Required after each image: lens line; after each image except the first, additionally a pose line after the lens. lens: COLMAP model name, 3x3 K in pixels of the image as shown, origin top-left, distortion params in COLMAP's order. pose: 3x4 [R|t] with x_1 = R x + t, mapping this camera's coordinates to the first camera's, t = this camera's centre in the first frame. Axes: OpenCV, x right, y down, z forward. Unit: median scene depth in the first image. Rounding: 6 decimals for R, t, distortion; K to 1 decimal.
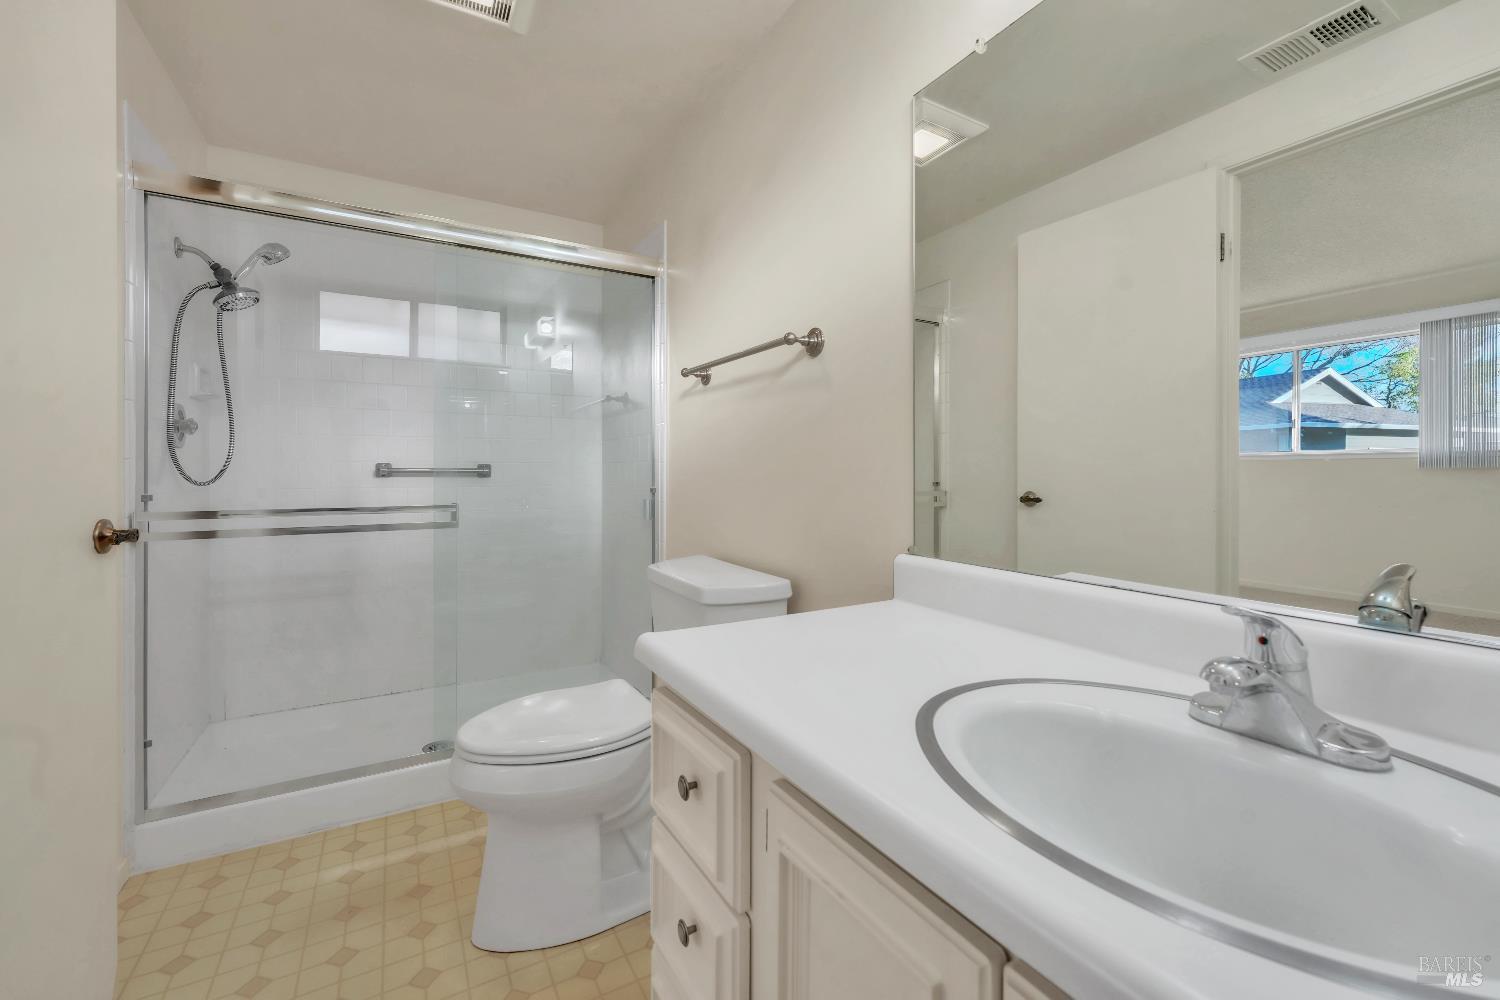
lens RADIAL K [[611.2, 0, 746.7], [0, 611.2, 475.5], [0, 0, 1]] dist [0.003334, 0.000340]
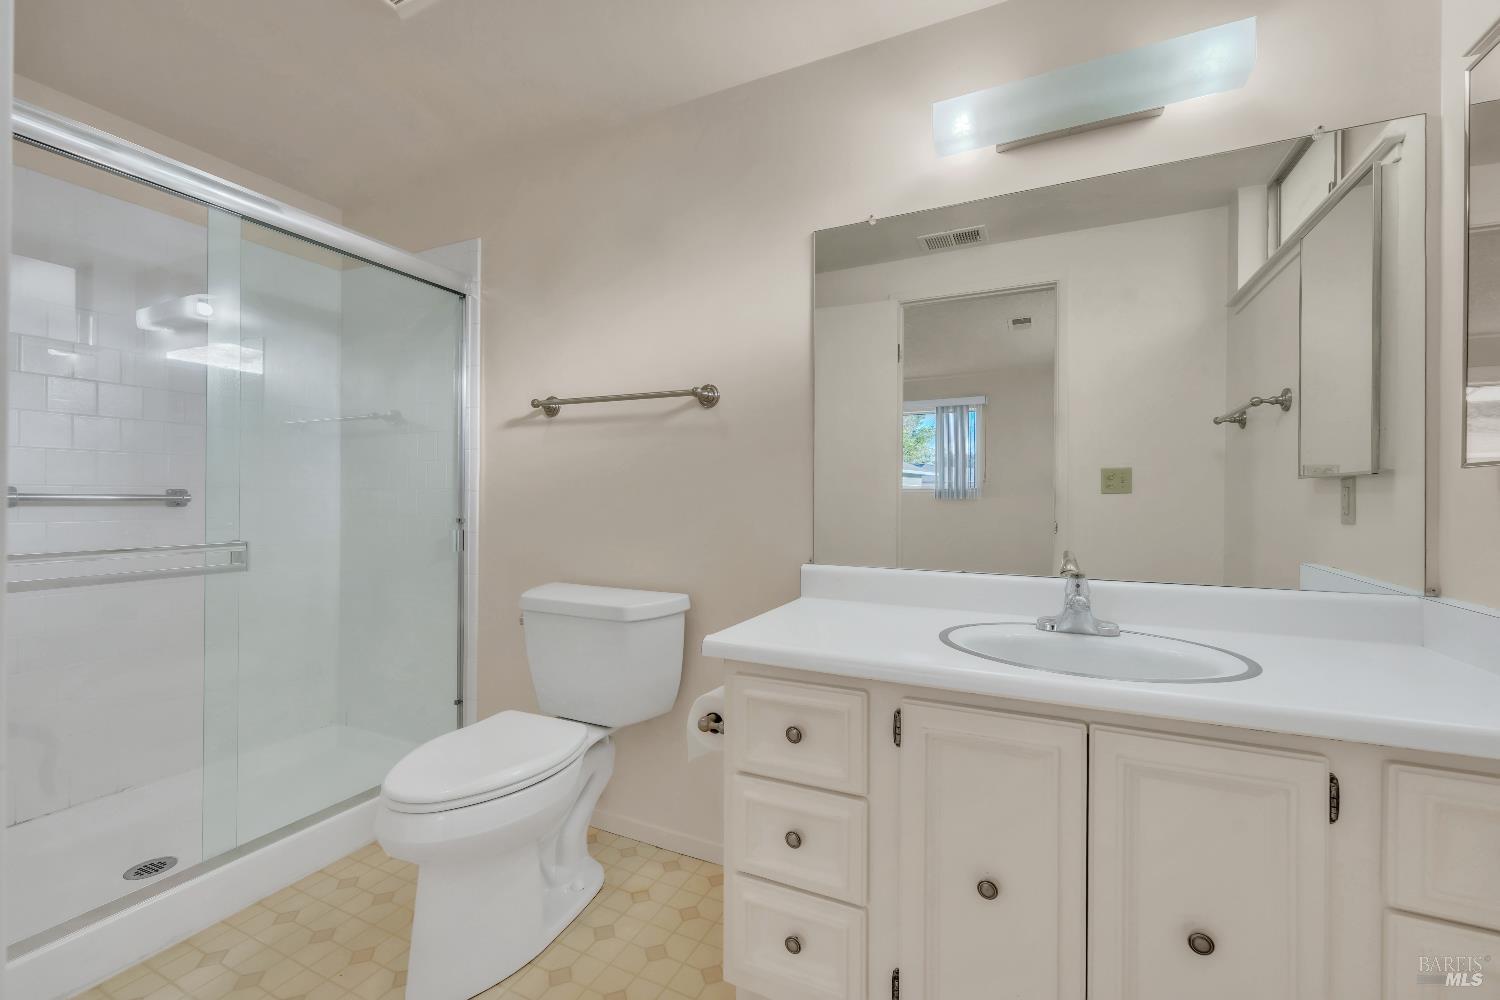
lens RADIAL K [[606.7, 0, 752.1], [0, 606.7, 502.8], [0, 0, 1]] dist [0.000945, -0.000255]
pose [[0.820591, 0.000477, 0.571516, -0.364933], [-0.002235, 0.999995, 0.002375, -0.006788], [-0.571512, -0.003227, 0.820587, -0.026924]]
